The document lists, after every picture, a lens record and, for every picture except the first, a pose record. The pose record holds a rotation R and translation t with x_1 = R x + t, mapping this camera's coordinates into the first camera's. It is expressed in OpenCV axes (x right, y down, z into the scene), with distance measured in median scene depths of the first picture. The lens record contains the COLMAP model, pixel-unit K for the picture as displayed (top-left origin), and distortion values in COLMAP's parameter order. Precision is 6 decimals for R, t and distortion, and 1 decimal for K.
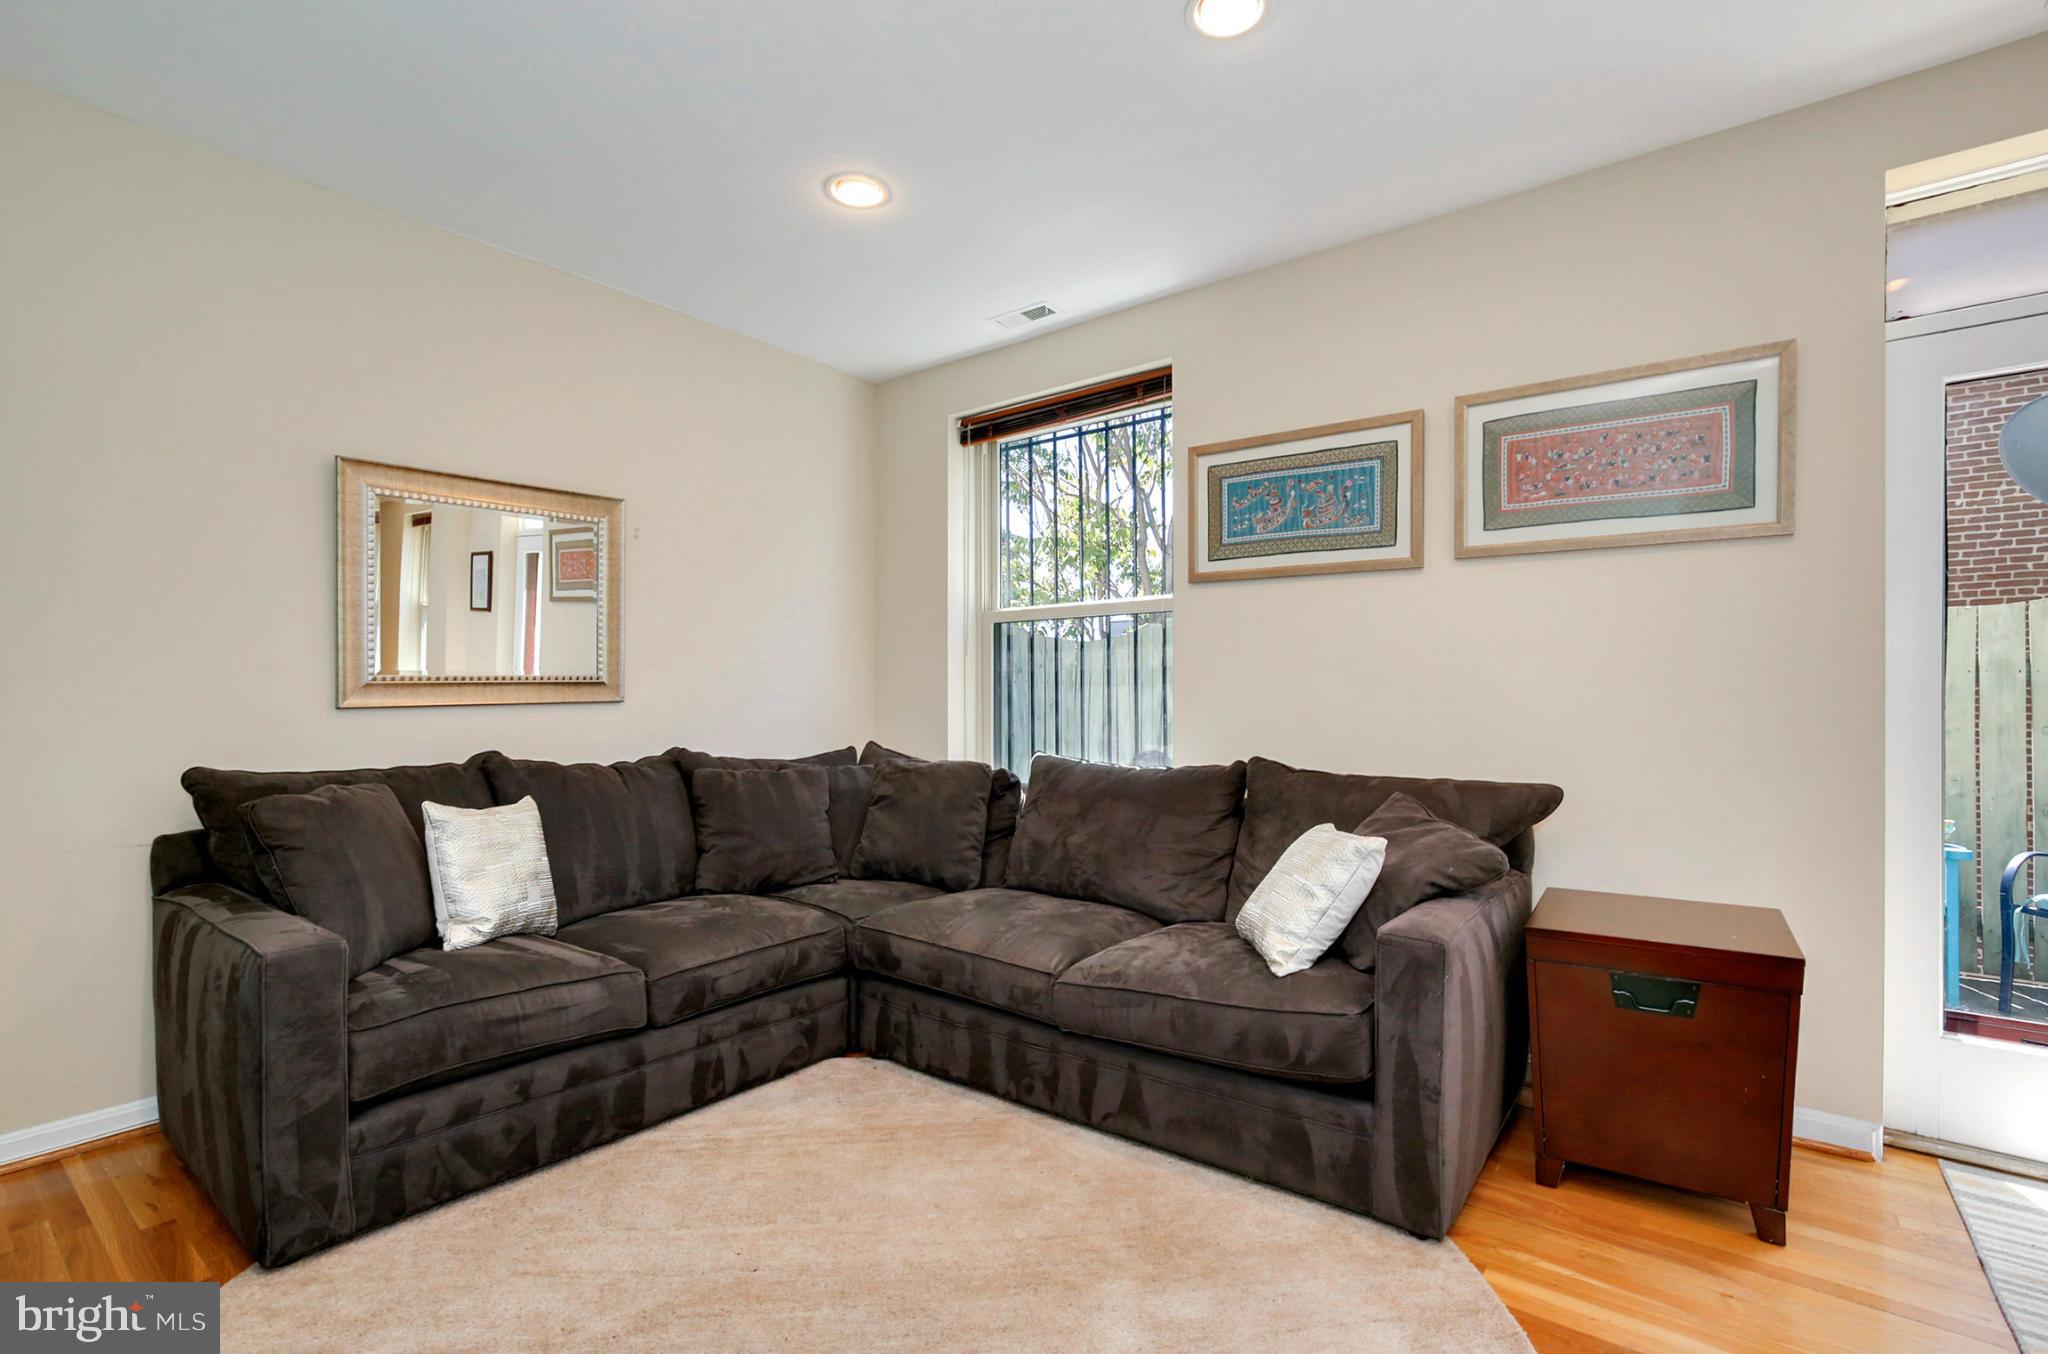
lens RADIAL K [[953.7, 0, 1007.1], [0, 953.7, 692.3], [0, 0, 1]] dist [-0.037896, 0.002821]
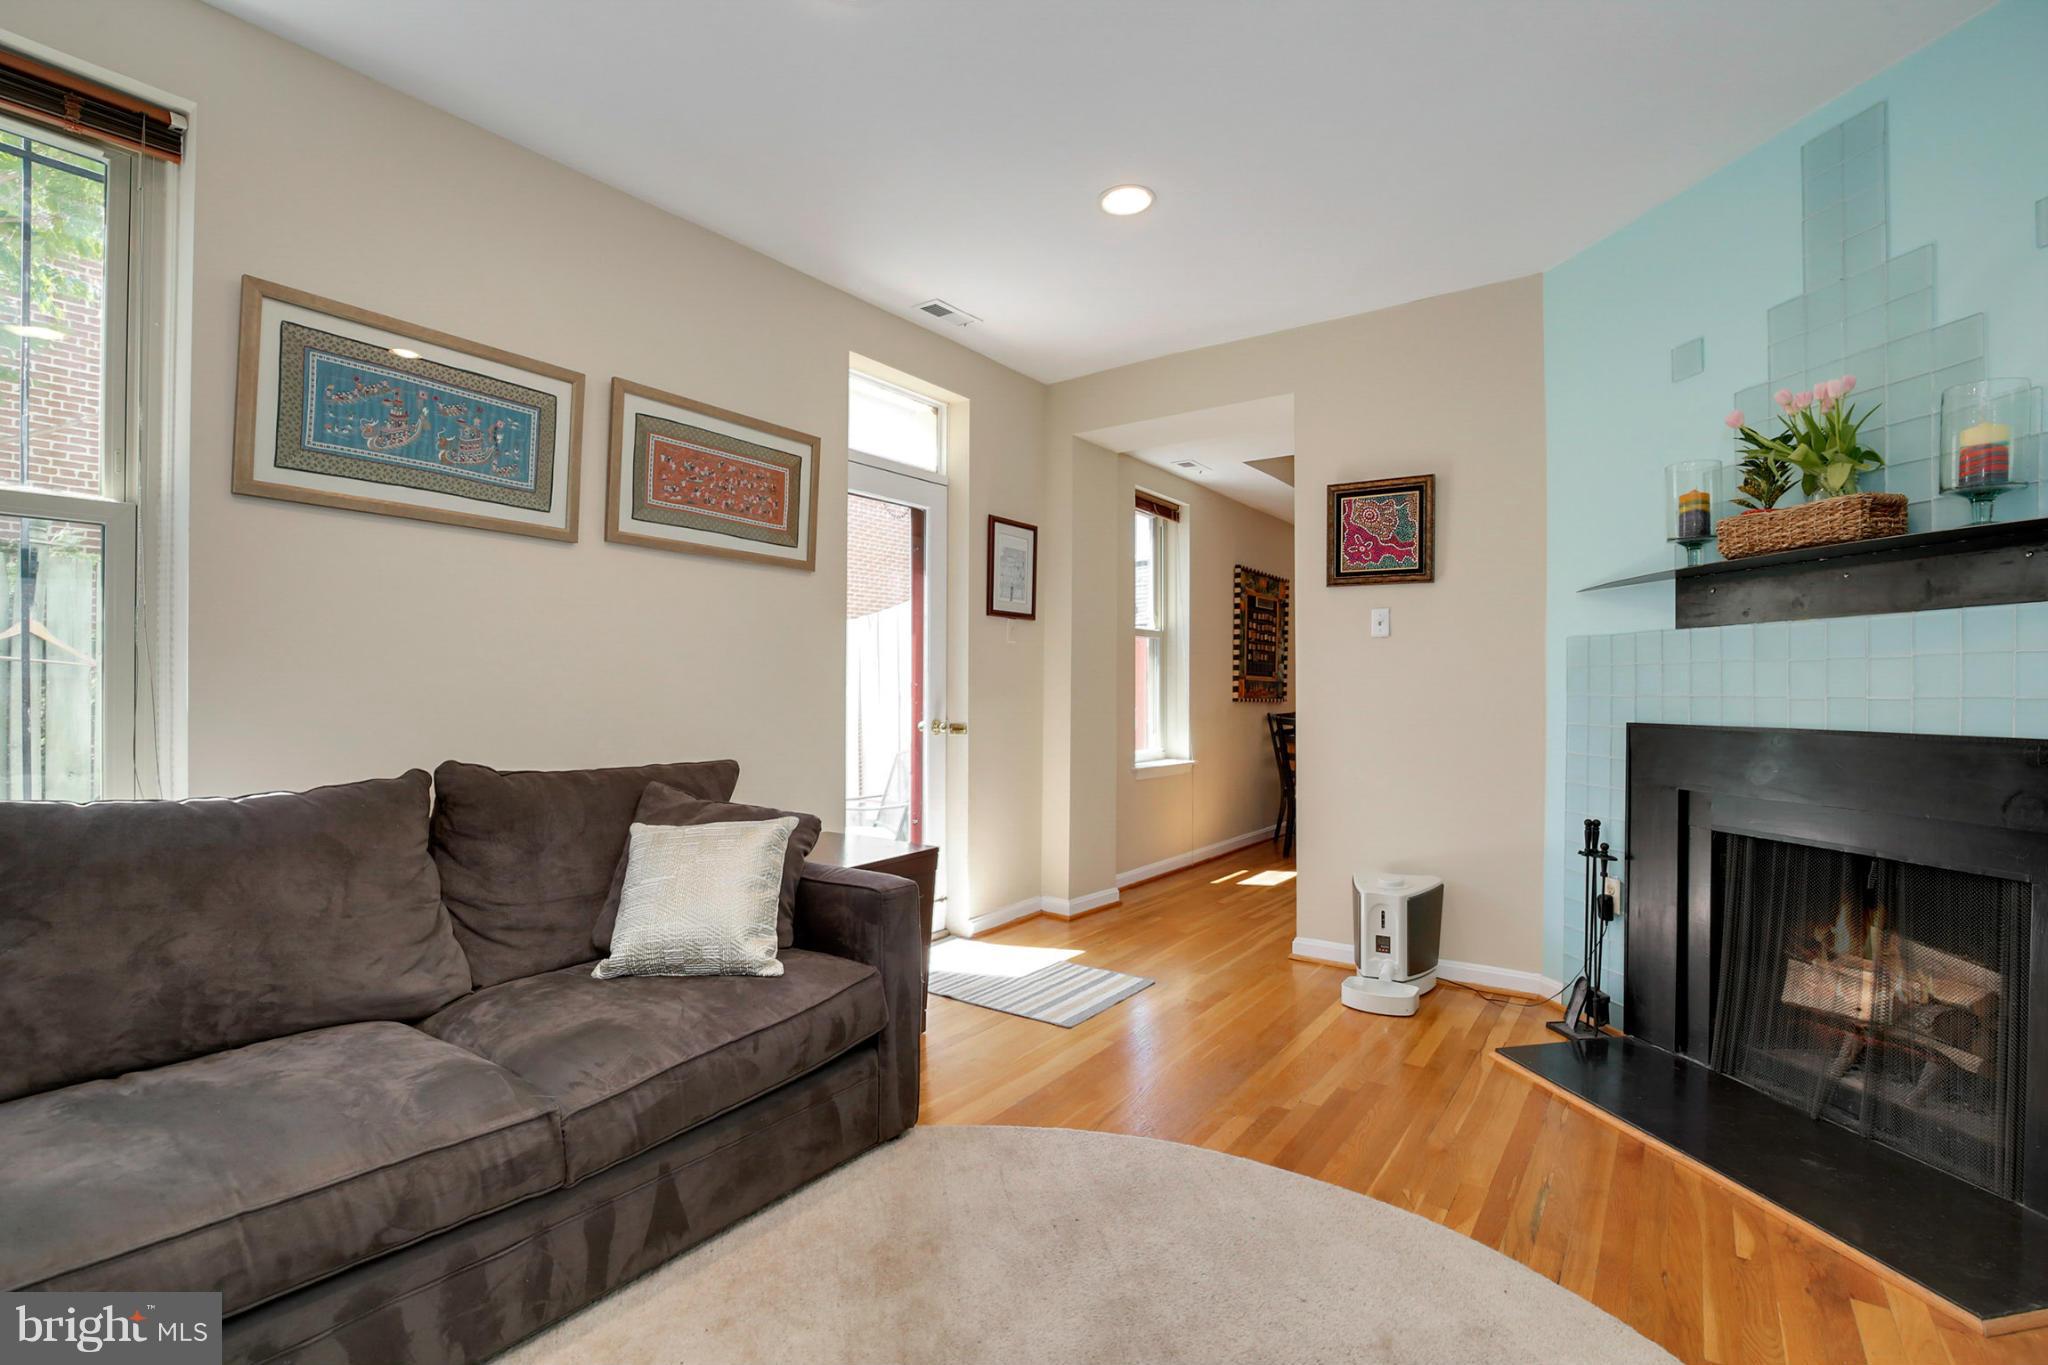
lens RADIAL K [[960.0, 0, 1020.8], [0, 960.0, 672.2], [0, 0, 1]] dist [-0.022160, 0.004581]
pose [[-0.064080, 0.013054, 0.997859, -0.546611], [-0.016170, 0.999770, -0.014117, 0.002150], [-0.997814, -0.017040, -0.063854, 0.642856]]
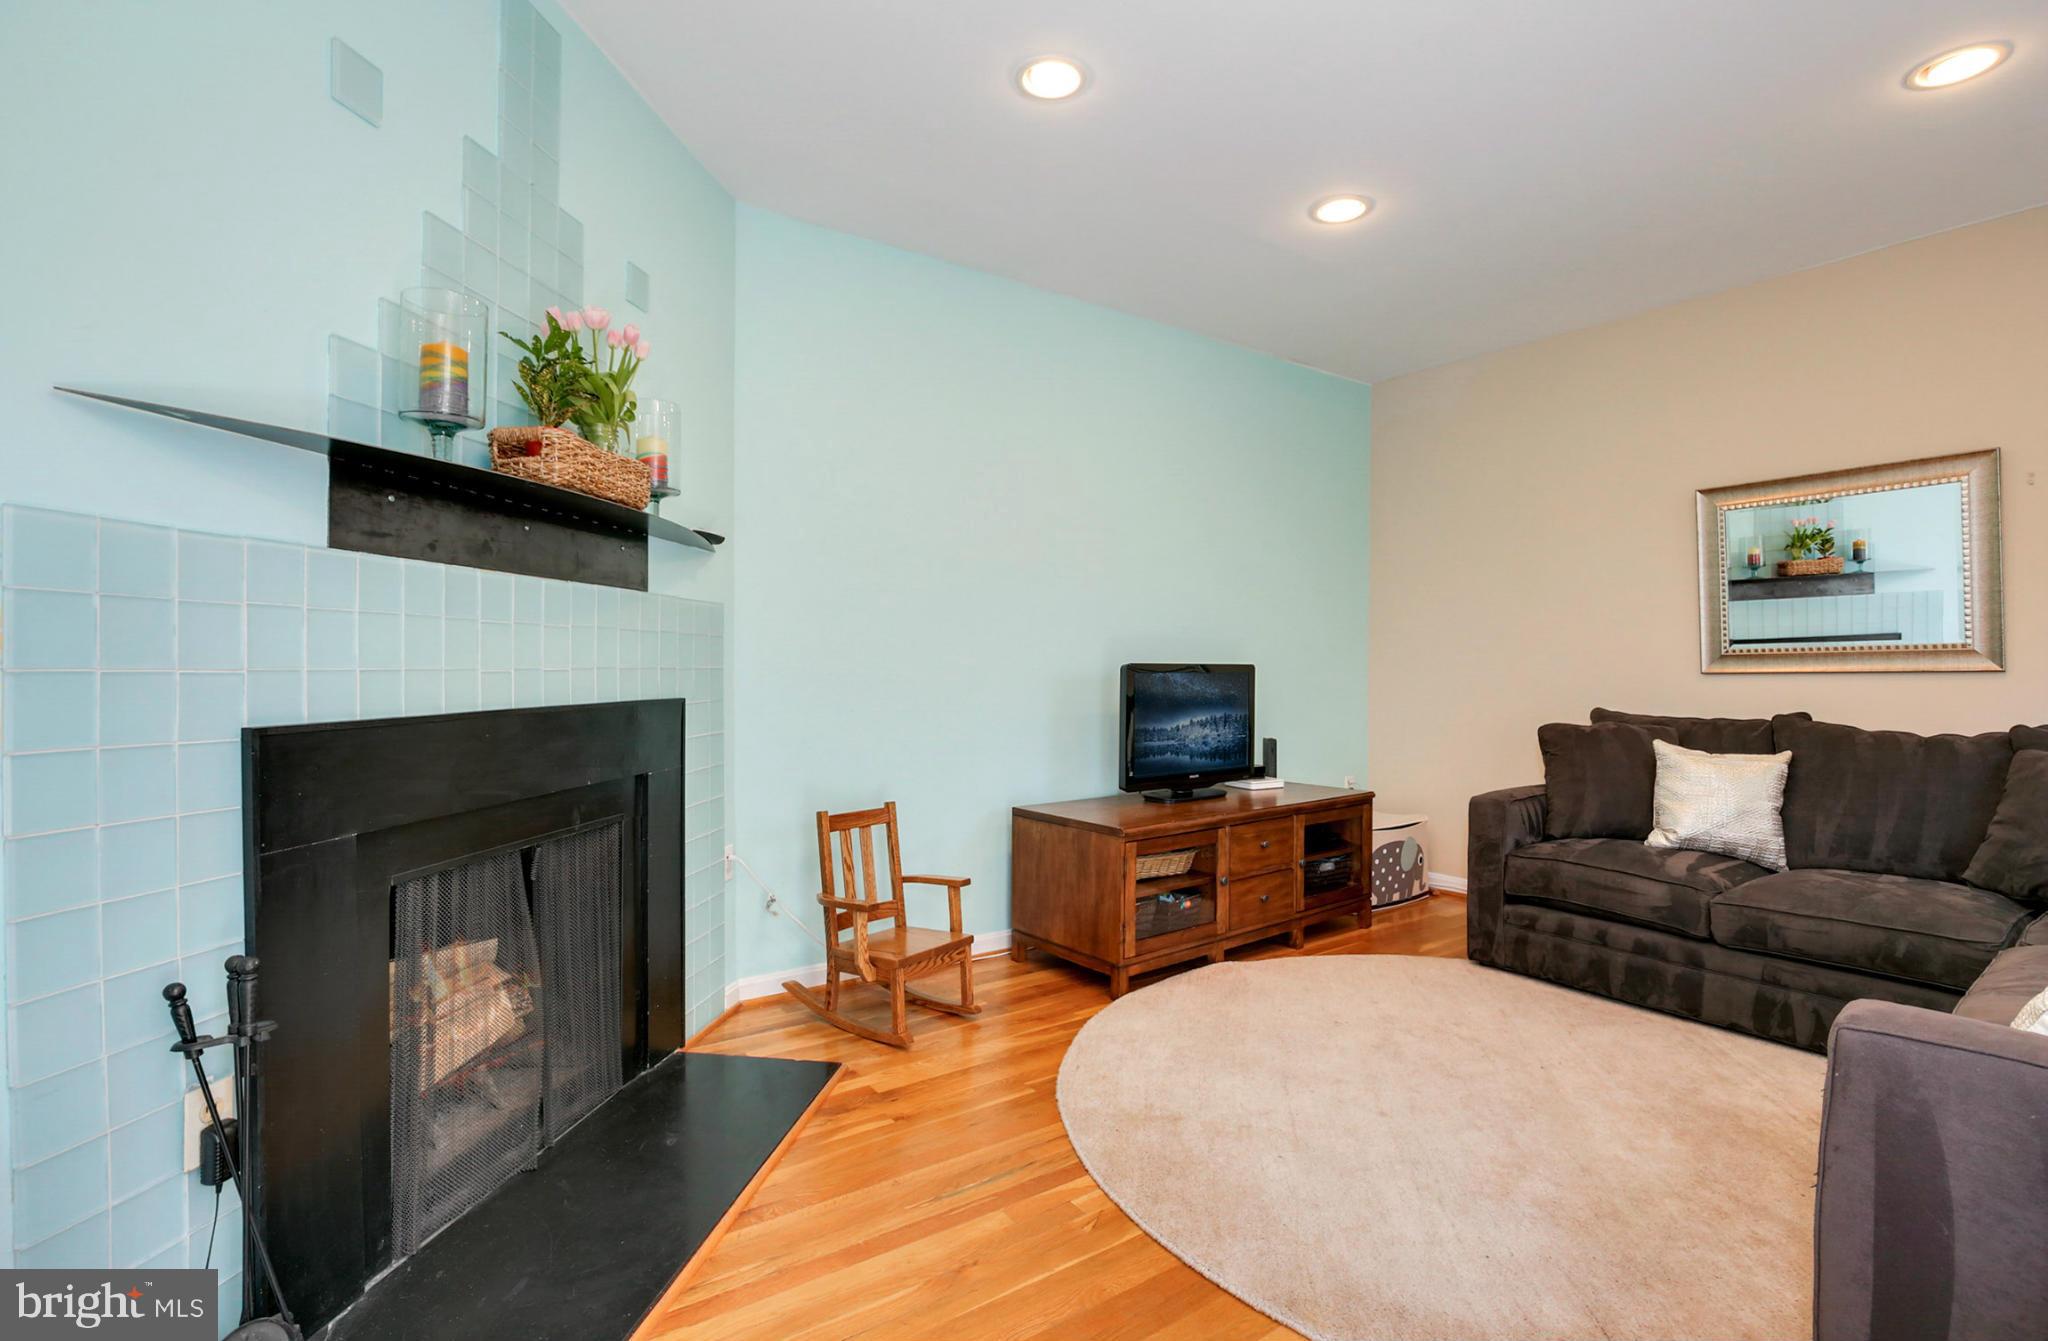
lens RADIAL K [[953.7, 0, 1022.5], [0, 953.7, 667.5], [0, 0, 1]] dist [-0.037896, 0.002821]
pose [[-0.322815, -0.000257, -0.946462, 0.827628], [0.004787, 0.999987, -0.001904, 0.004981], [0.946450, -0.005145, -0.322810, 0.451282]]
